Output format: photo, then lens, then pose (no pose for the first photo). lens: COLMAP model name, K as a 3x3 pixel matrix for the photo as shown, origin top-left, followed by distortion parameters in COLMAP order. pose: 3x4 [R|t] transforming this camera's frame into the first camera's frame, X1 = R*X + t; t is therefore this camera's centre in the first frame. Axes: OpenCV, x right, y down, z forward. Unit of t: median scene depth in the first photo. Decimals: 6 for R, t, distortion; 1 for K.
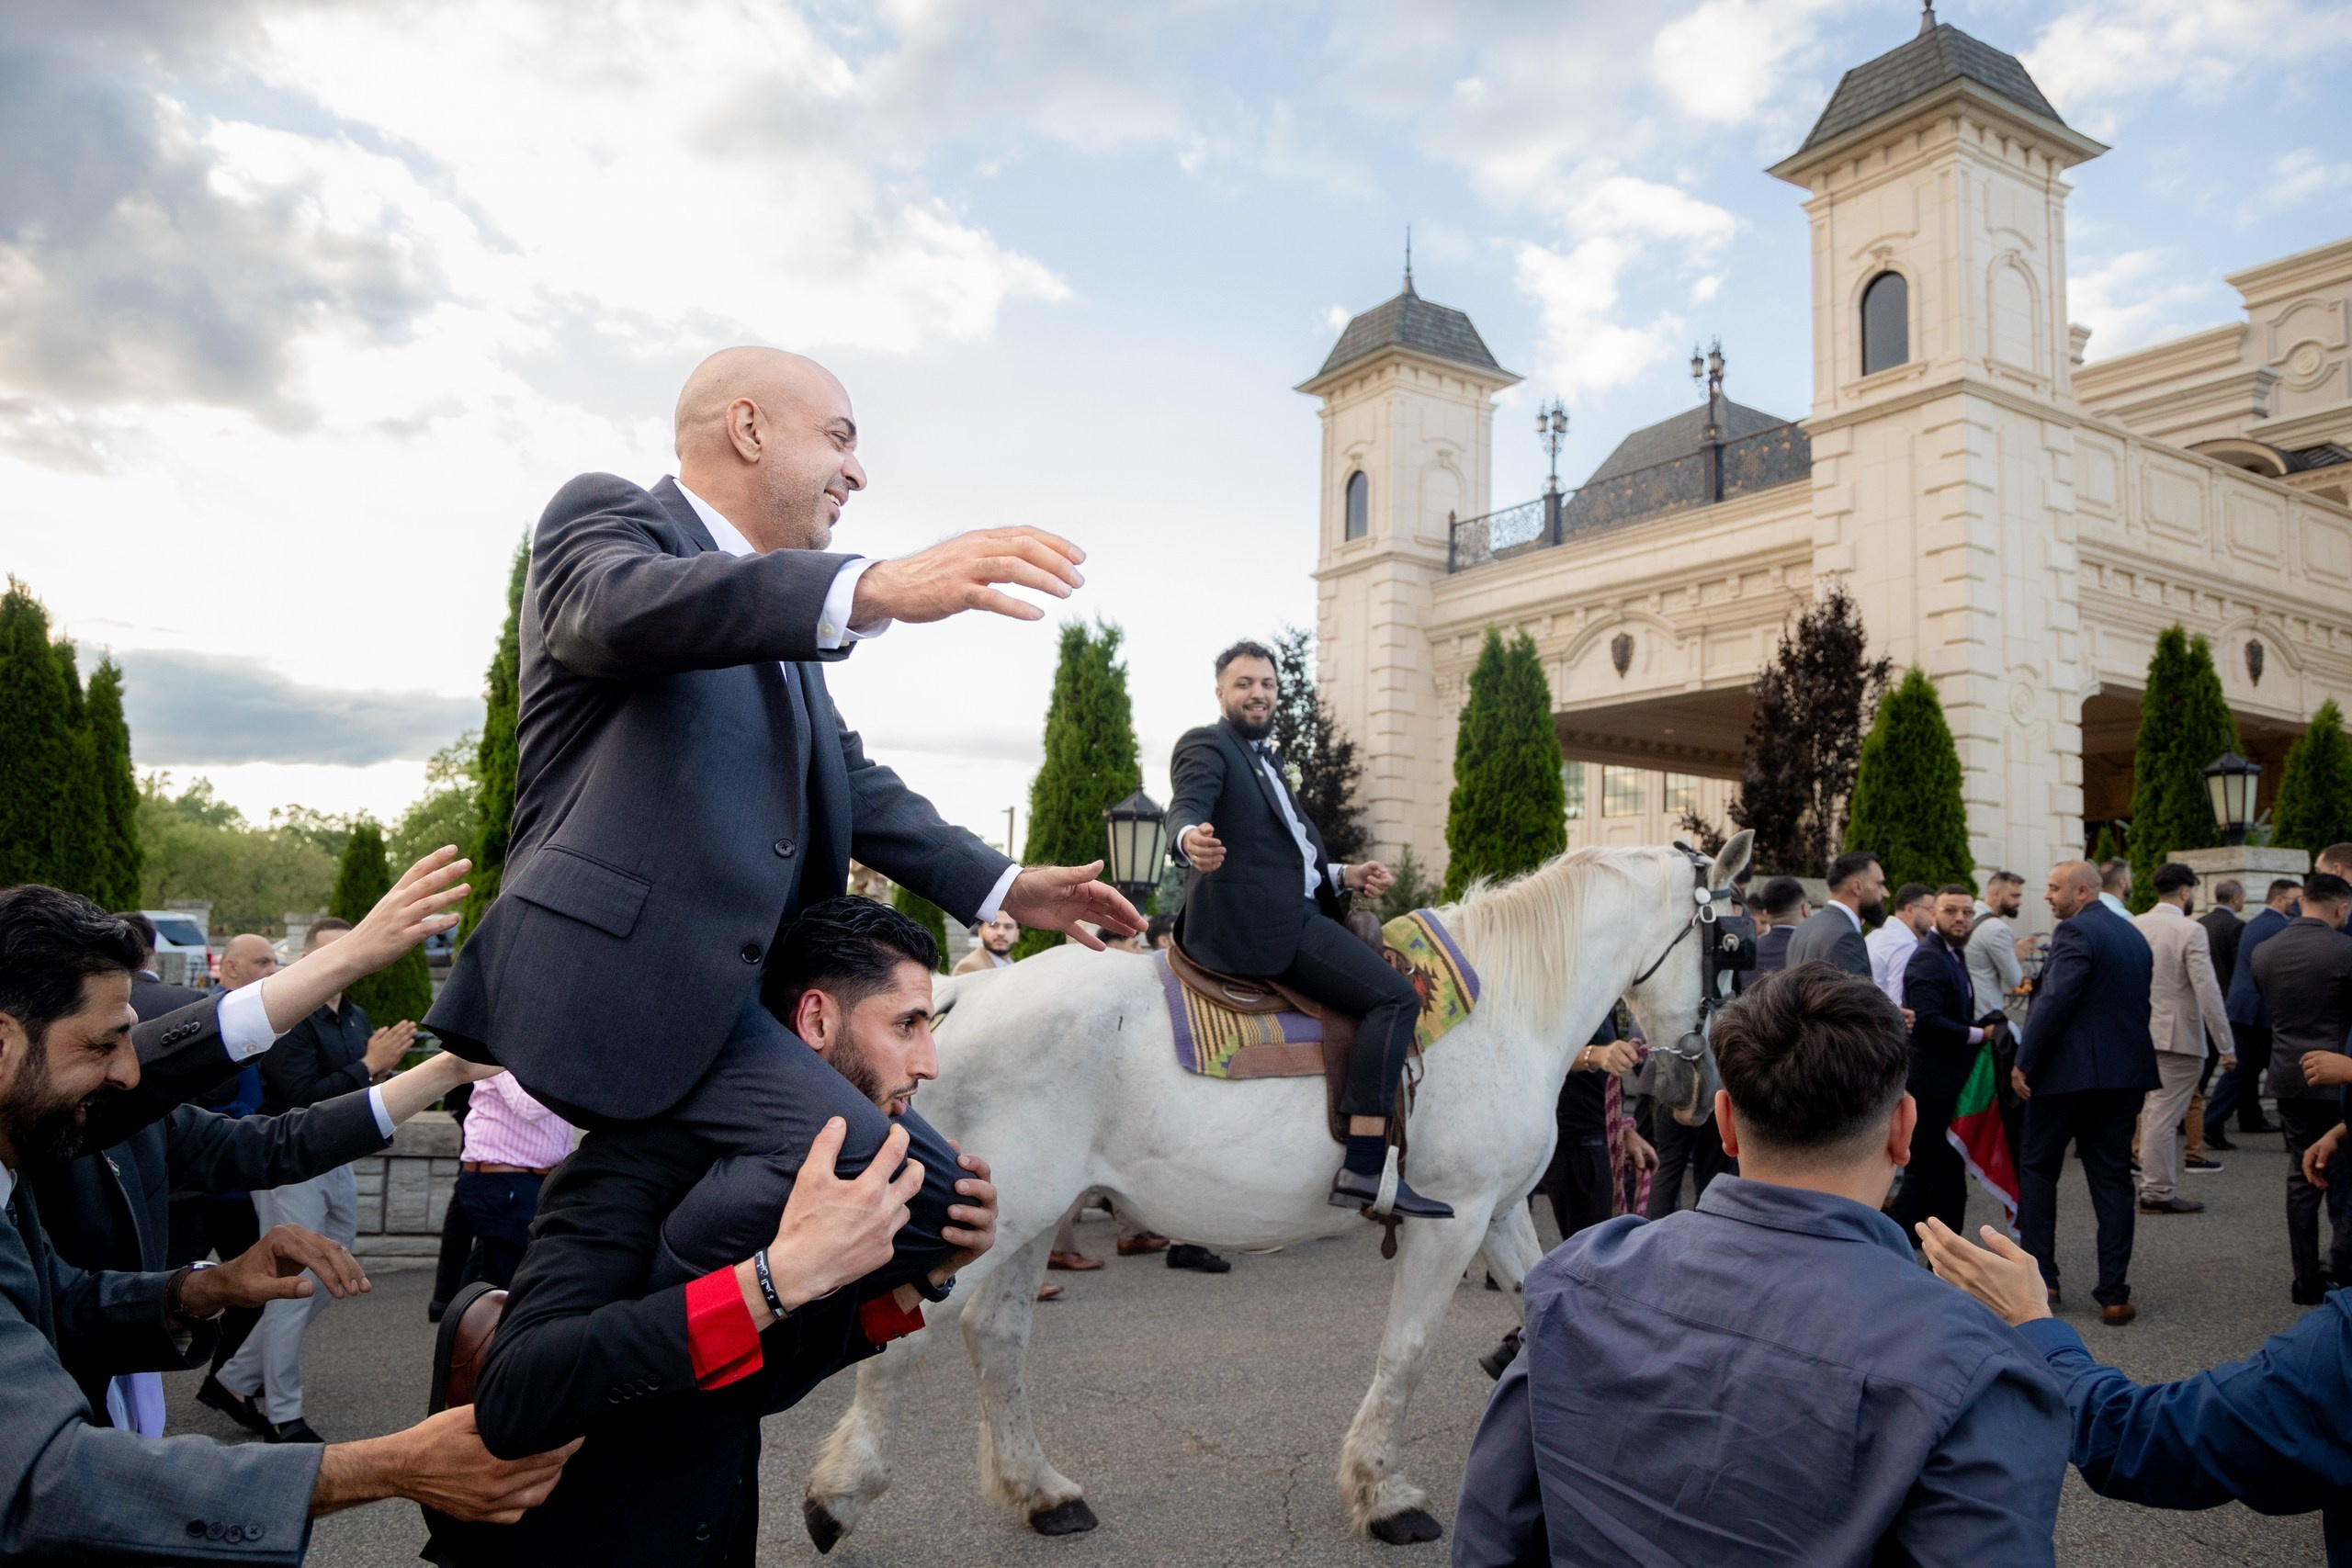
lens RADIAL K [[1672.3, 0, 1175.4], [0, 1672.3, 773.7], [0, 0, 1]] dist [-0.069929, 0.044288]
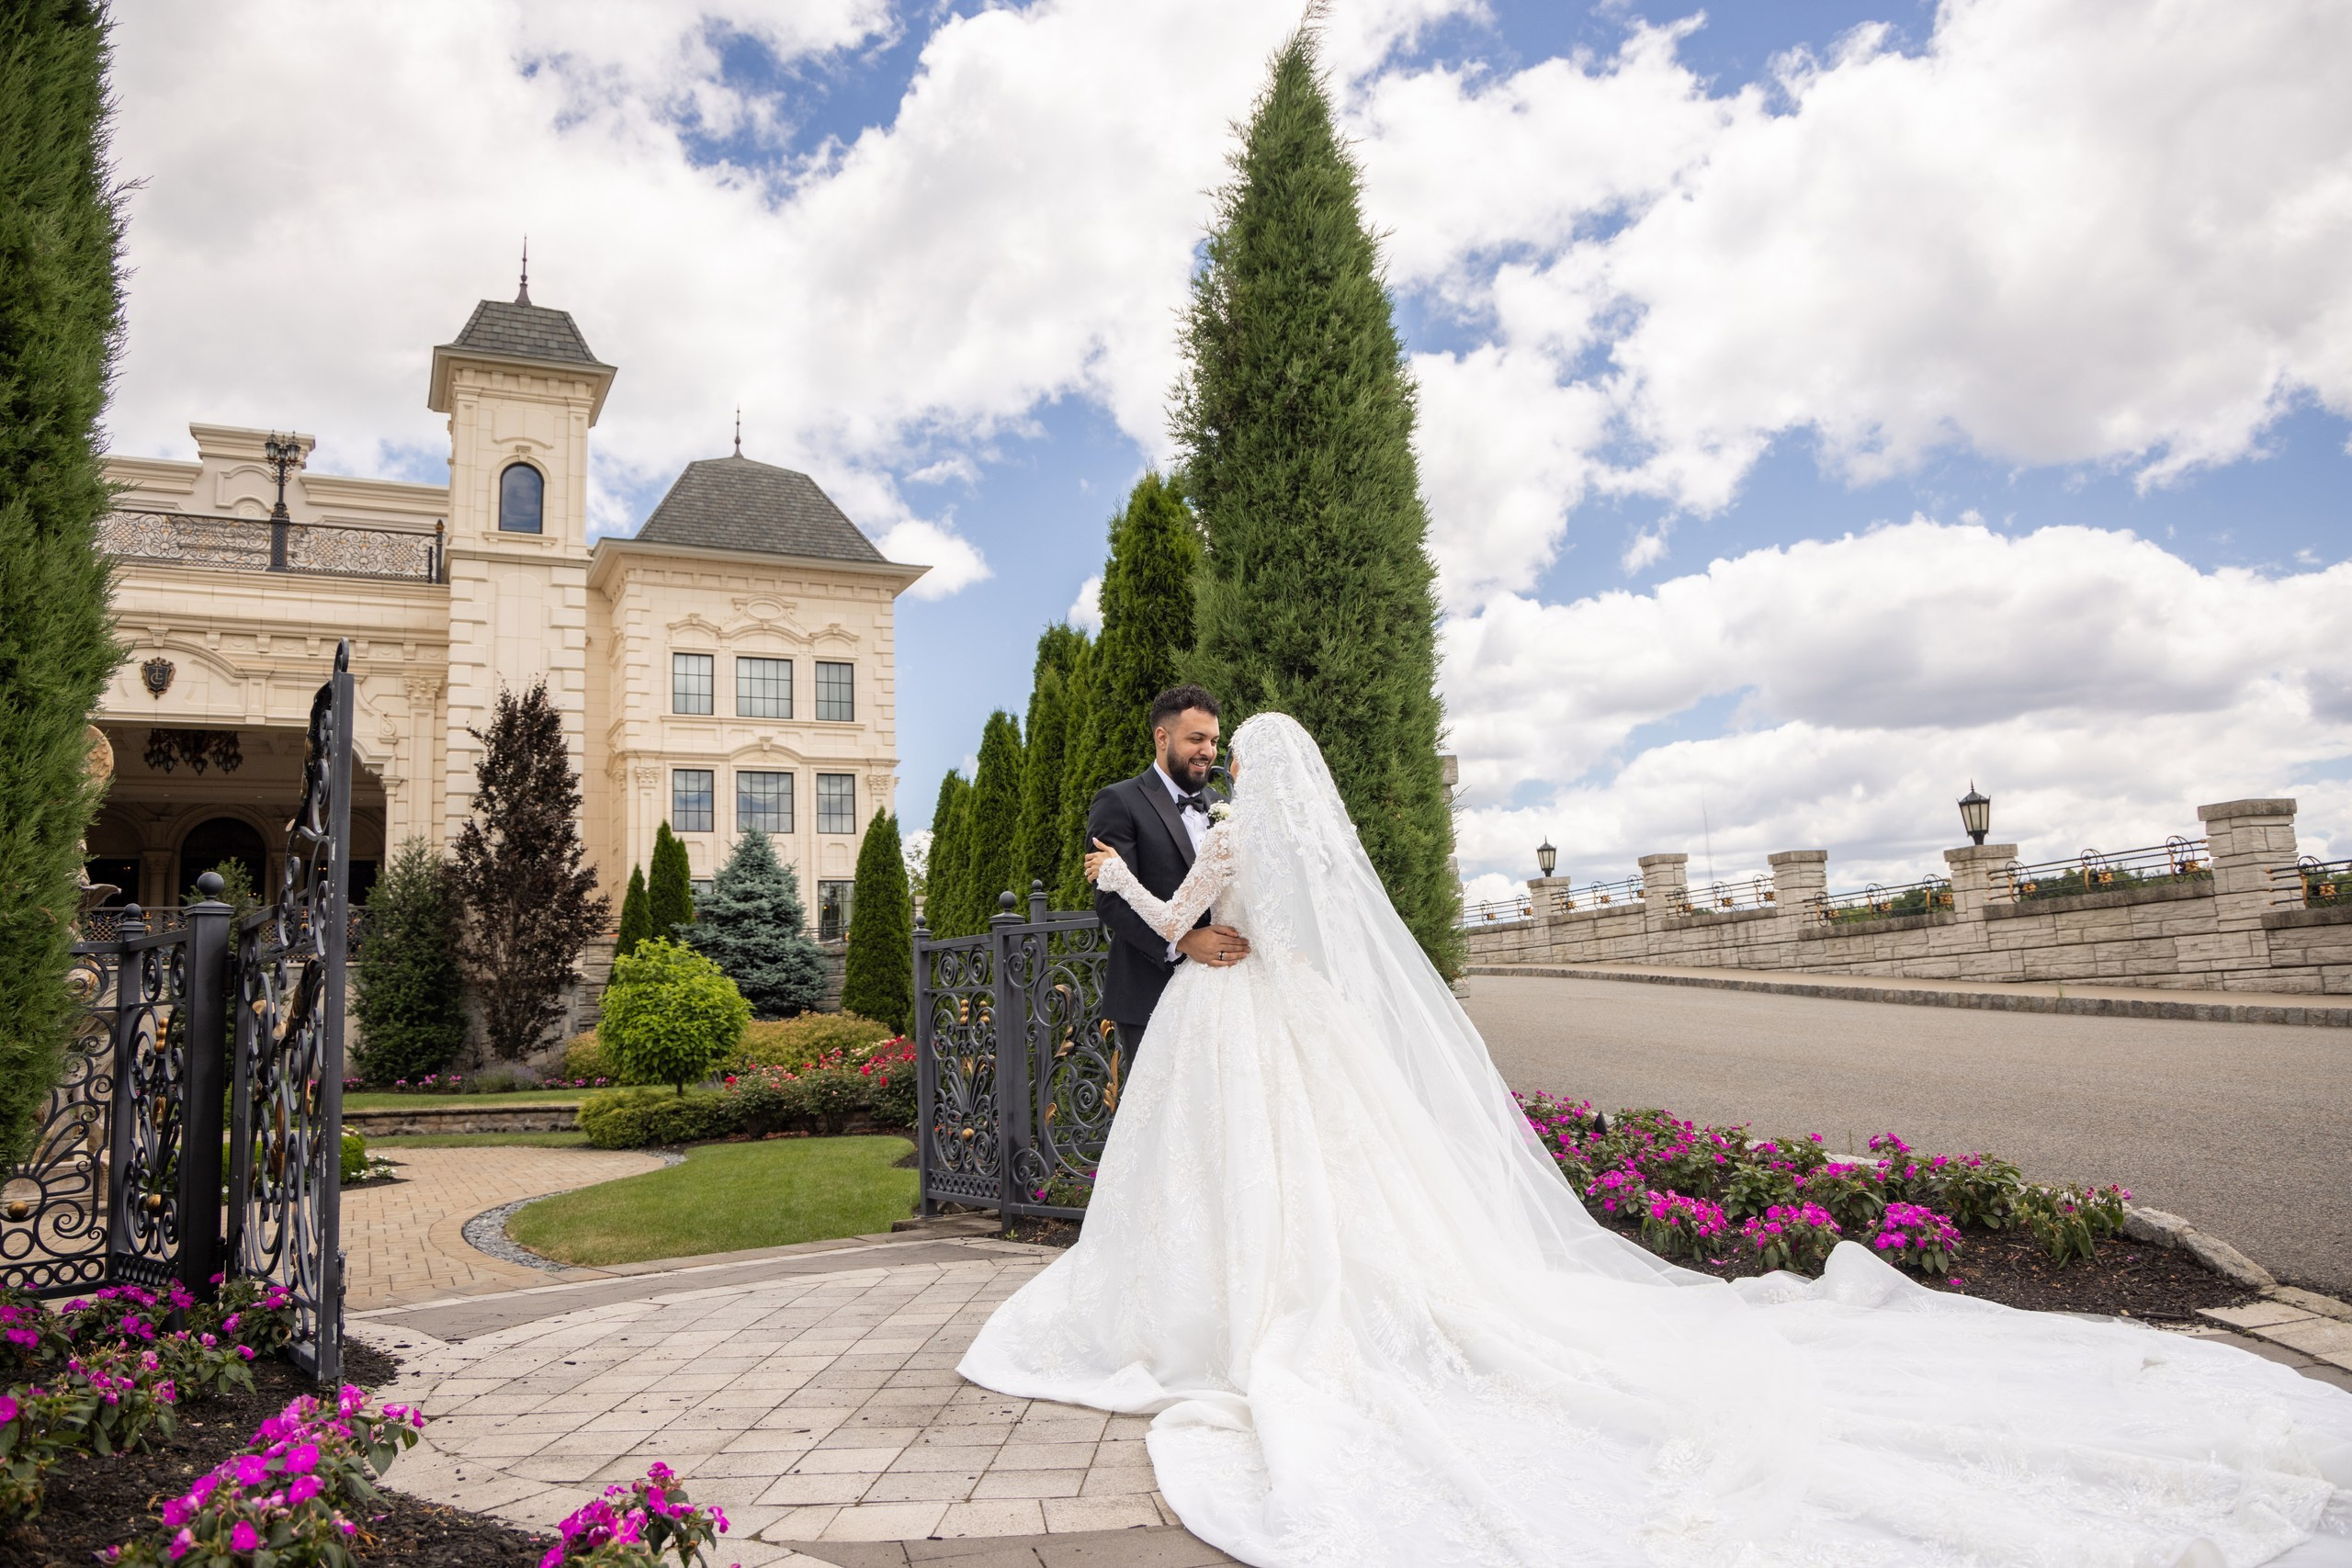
lens RADIAL K [[1636.8, 0, 1185.6], [0, 1636.8, 784.0], [0, 0, 1]] dist [-0.090341, 0.065450]
pose [[0.053629, 0.105534, 0.992969, -0.745284], [-0.055721, 0.993166, -0.102546, 0.068994], [-0.997005, -0.049830, 0.059143, 0.270588]]
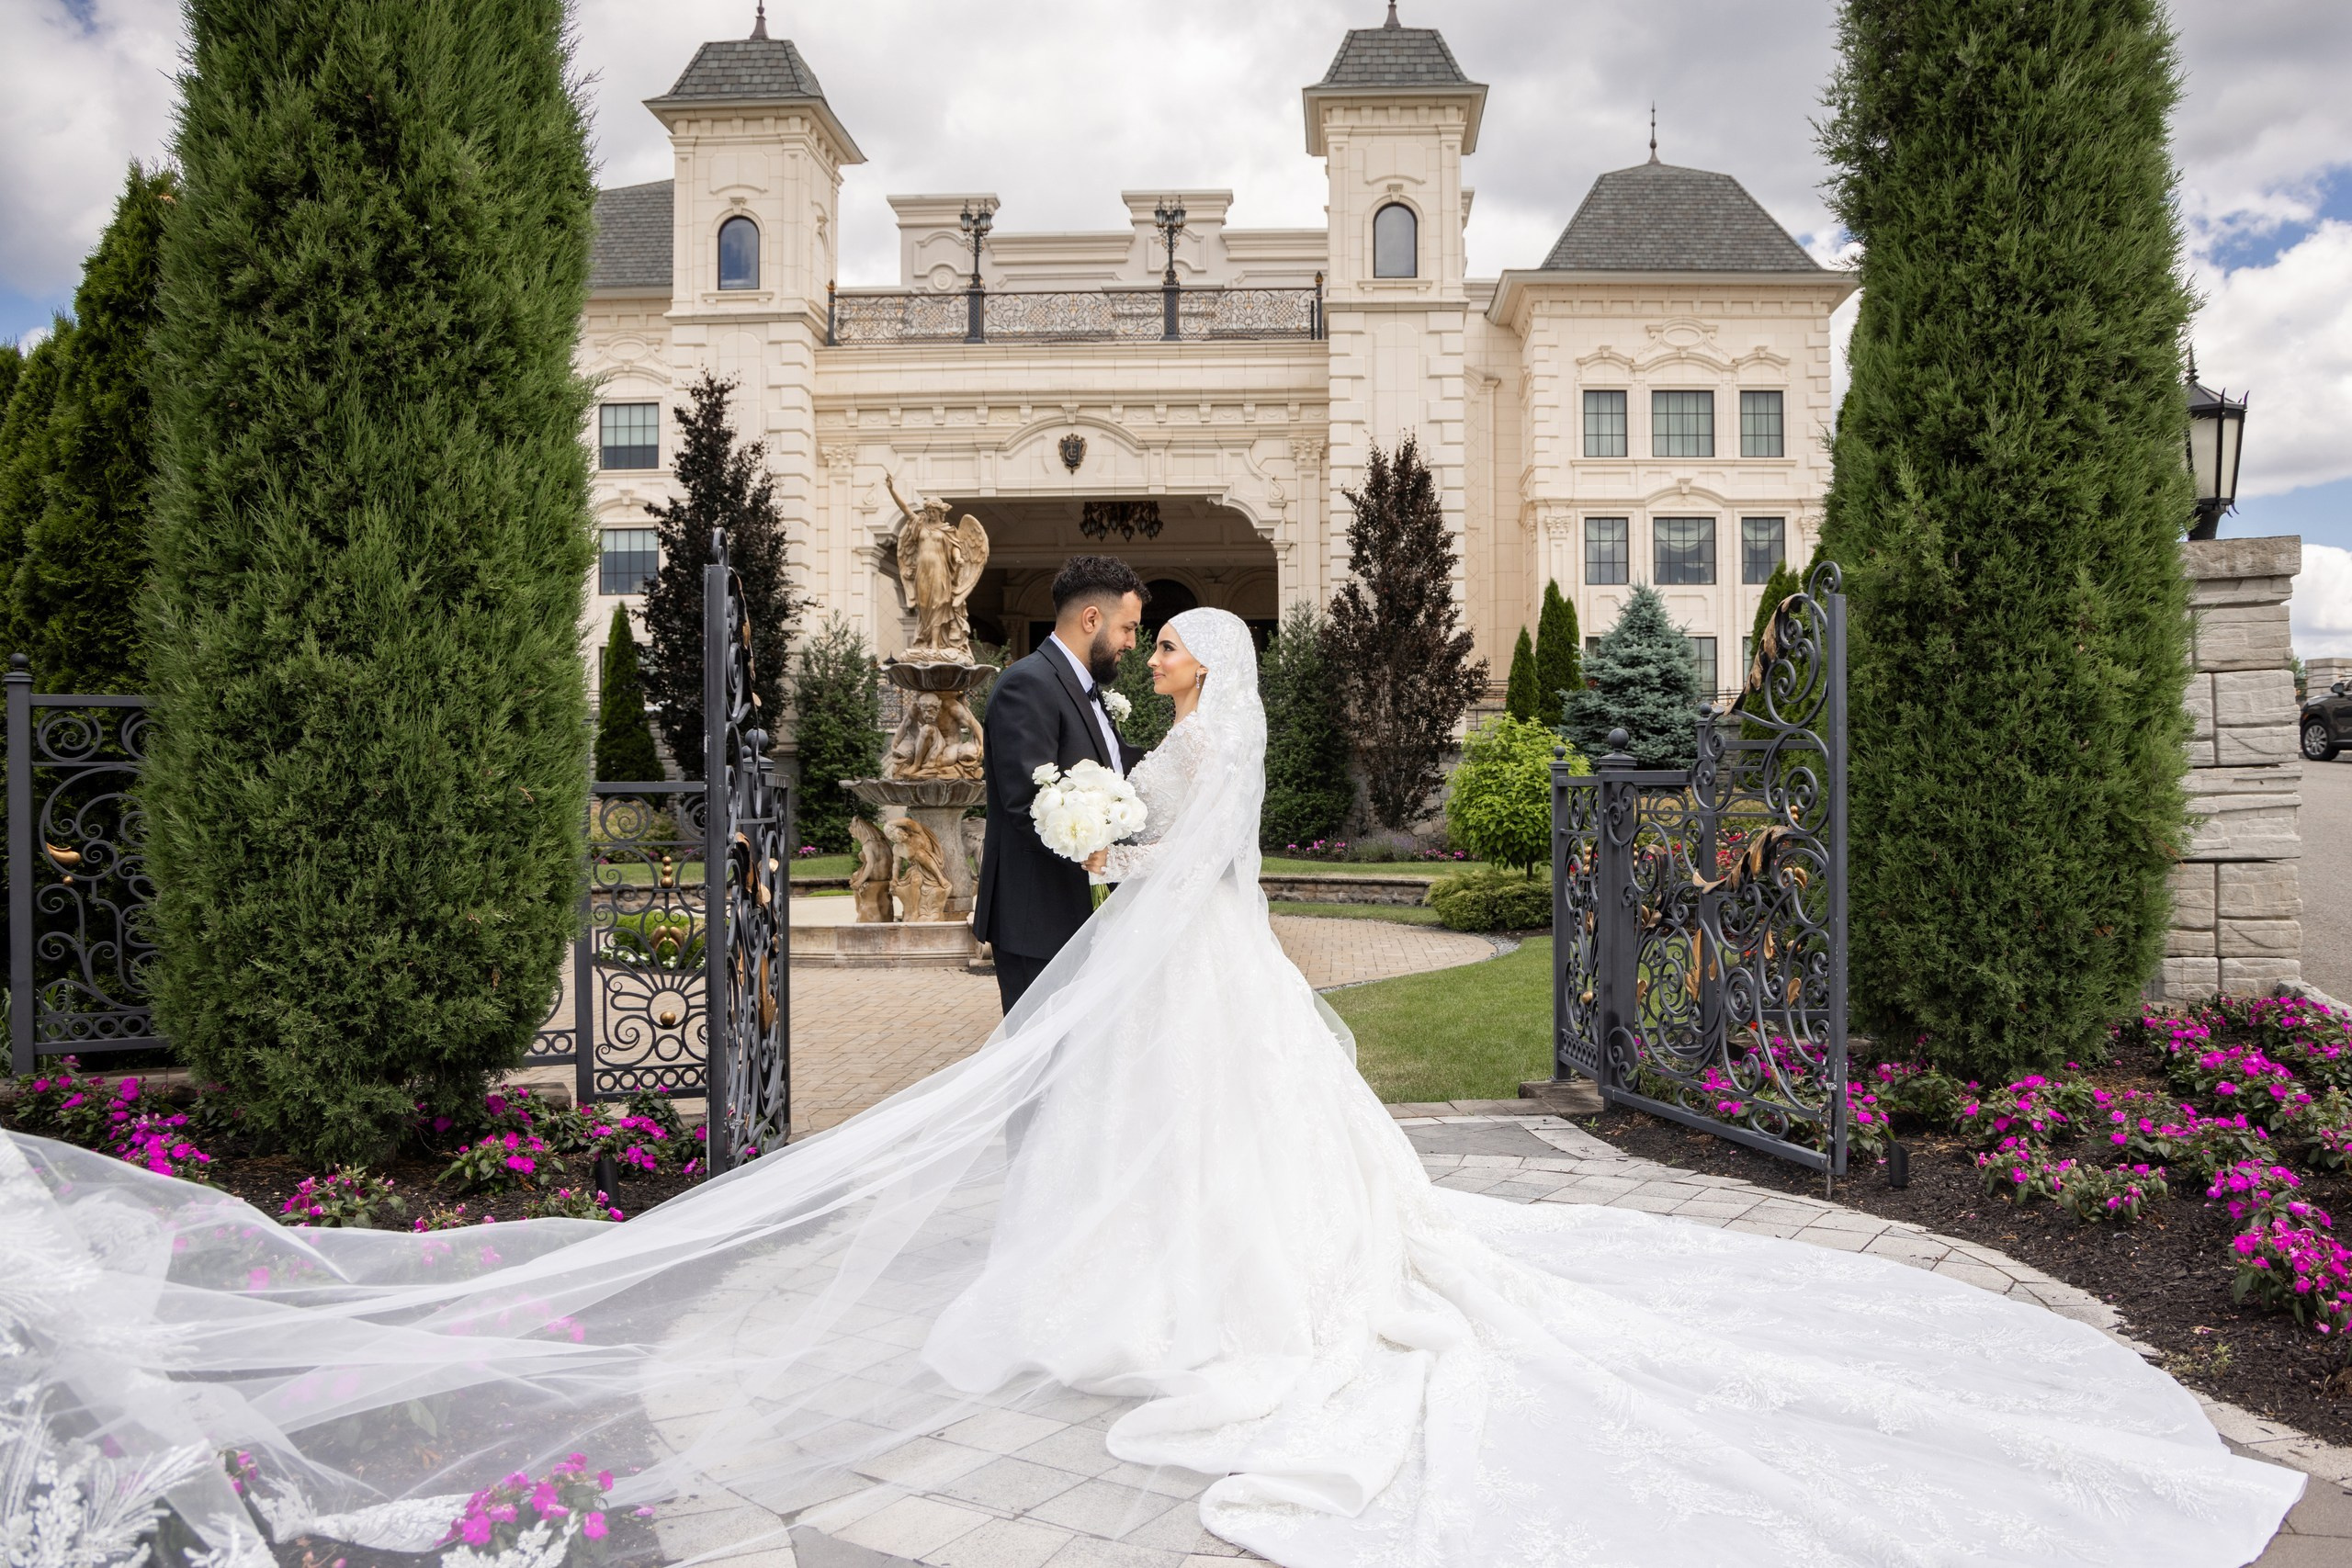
lens RADIAL K [[1783.8, 0, 1323.4], [0, 1783.8, 811.3], [0, 0, 1]] dist [-0.106069, 0.077122]
pose [[0.511052, -0.046186, 0.858308, -0.714630], [-0.062833, 0.993877, 0.090893, 0.051923], [-0.857250, -0.100381, 0.505020, 0.222636]]
